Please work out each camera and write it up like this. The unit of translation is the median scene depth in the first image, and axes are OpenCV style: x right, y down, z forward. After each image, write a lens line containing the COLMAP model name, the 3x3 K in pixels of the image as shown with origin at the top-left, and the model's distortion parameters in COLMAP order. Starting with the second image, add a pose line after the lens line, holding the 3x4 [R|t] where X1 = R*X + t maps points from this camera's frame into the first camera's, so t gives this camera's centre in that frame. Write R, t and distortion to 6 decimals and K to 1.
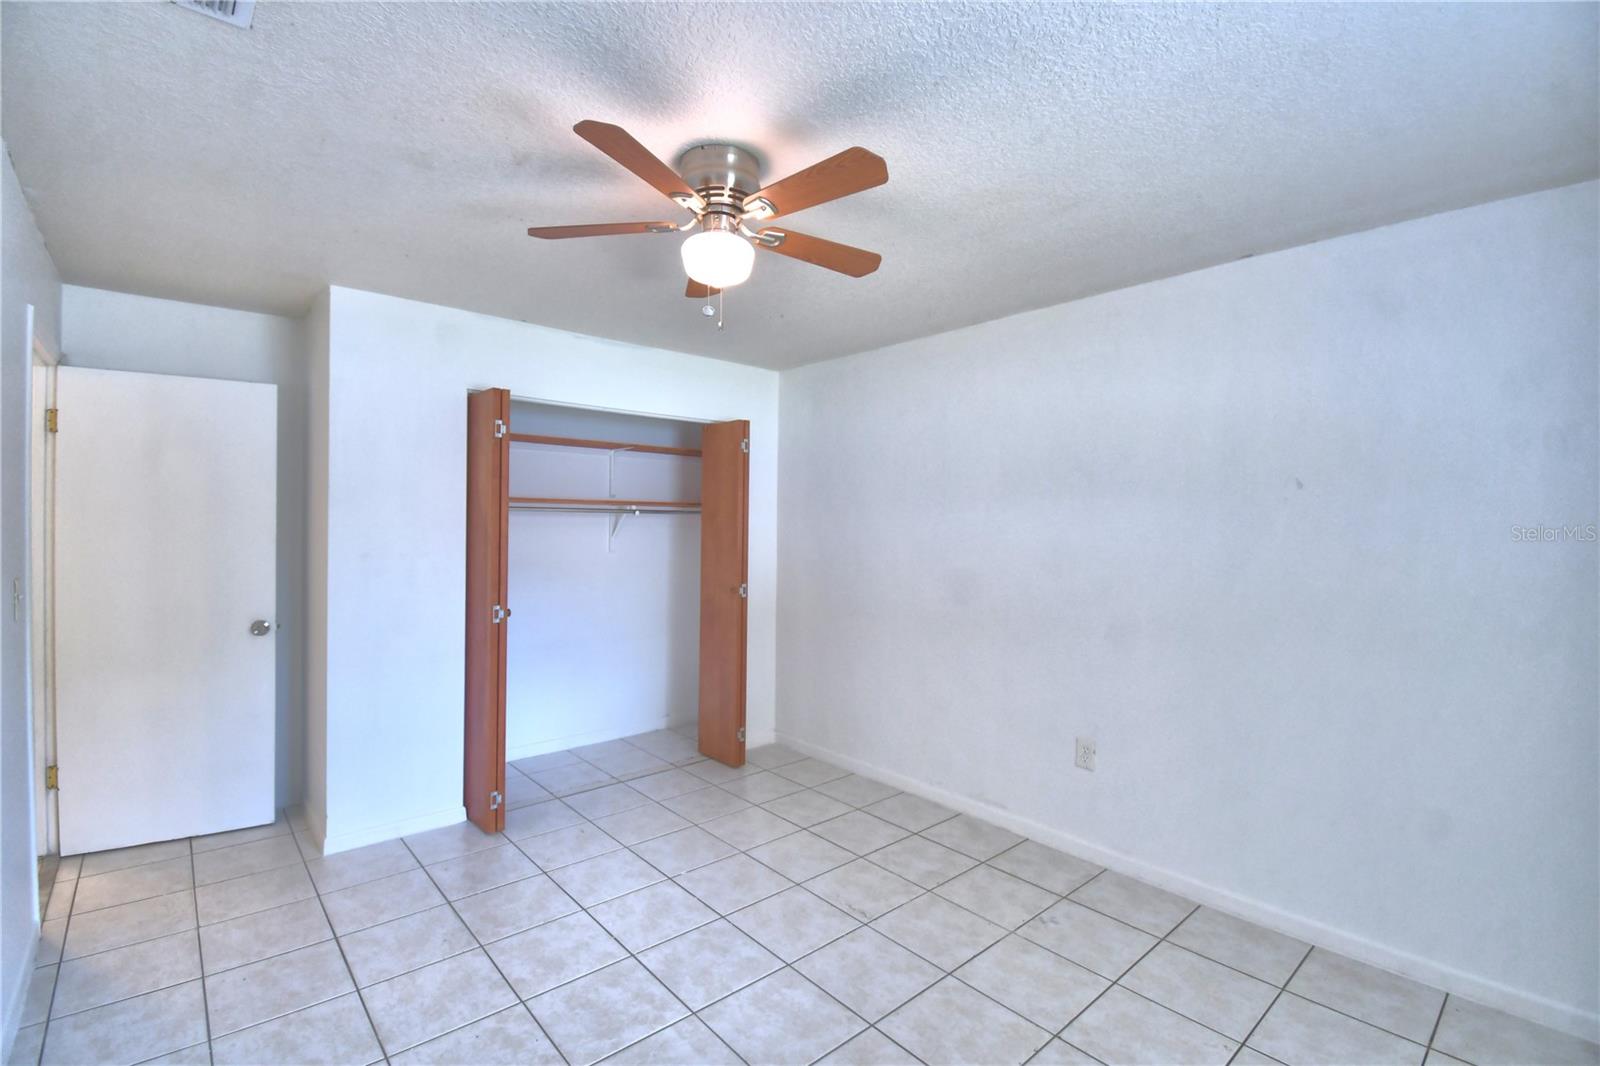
lens RADIAL K [[702.5, 0, 798.6], [0, 702.5, 528.4], [0, 0, 1]] dist [0.010225, -0.019946]
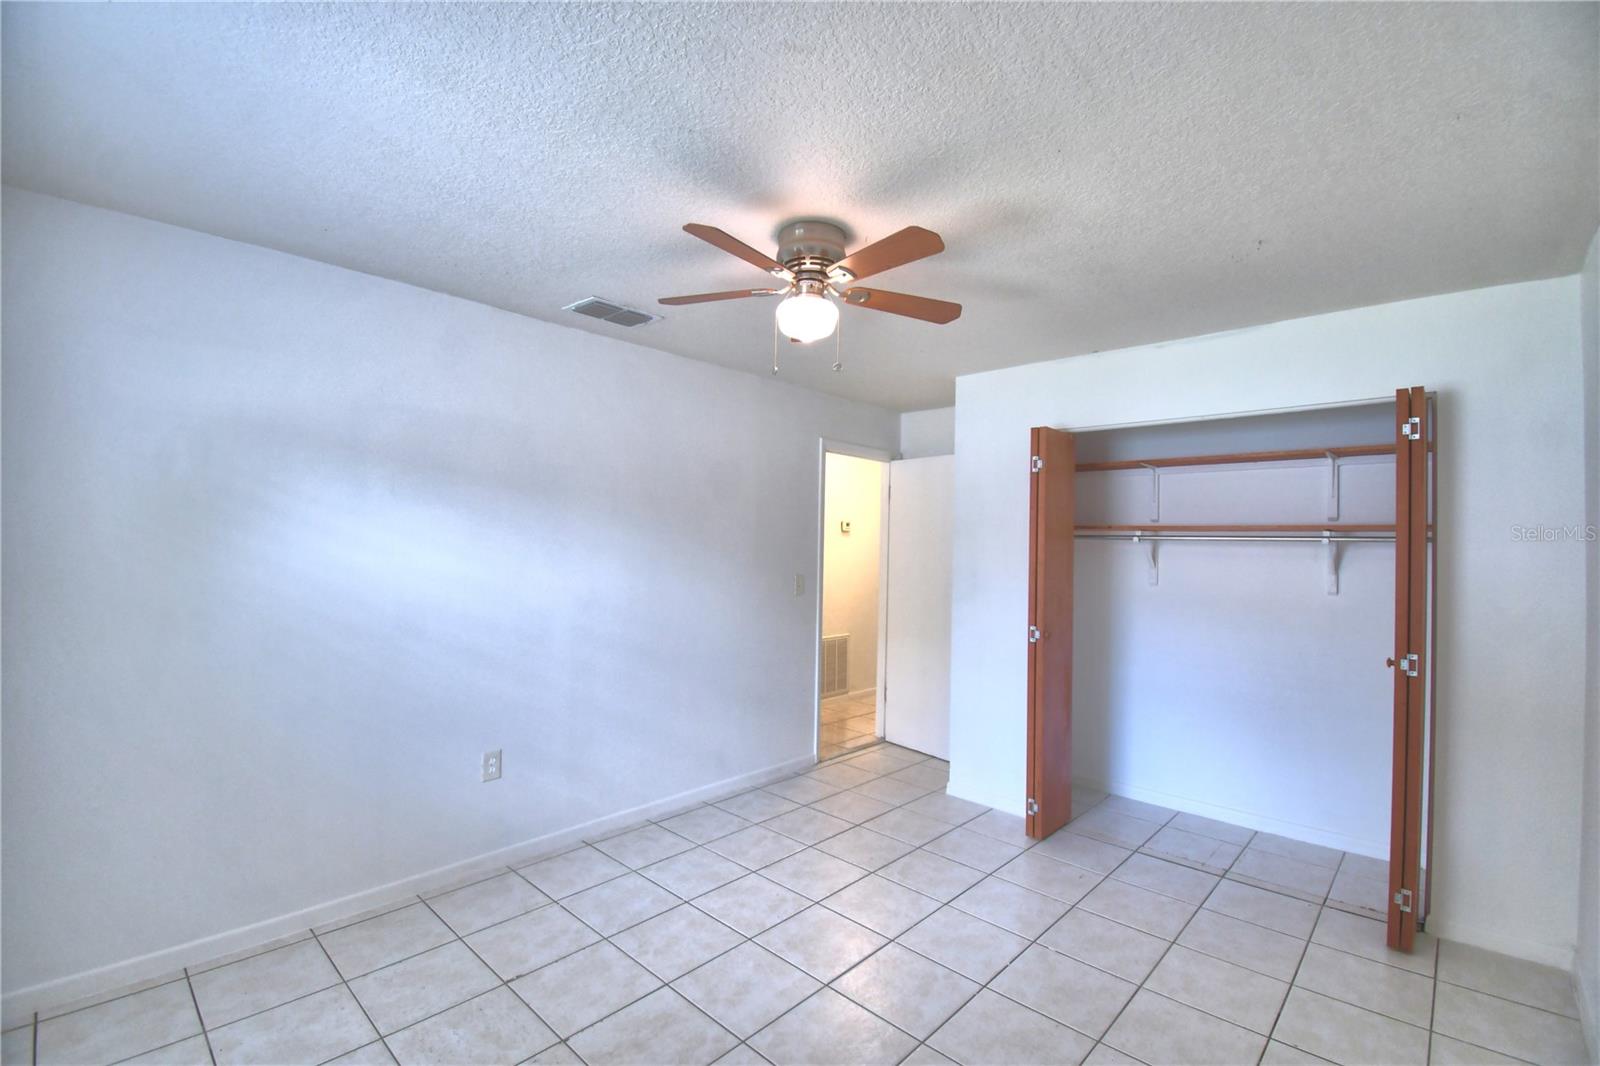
lens RADIAL K [[702.5, 0, 794.7], [0, 702.5, 544.9], [0, 0, 1]] dist [0.010225, -0.019946]
pose [[0.086534, -0.008221, -0.996215, 0.667682], [-0.022200, 0.999702, -0.010178, 0.003093], [0.996002, 0.022997, 0.086325, 0.580371]]
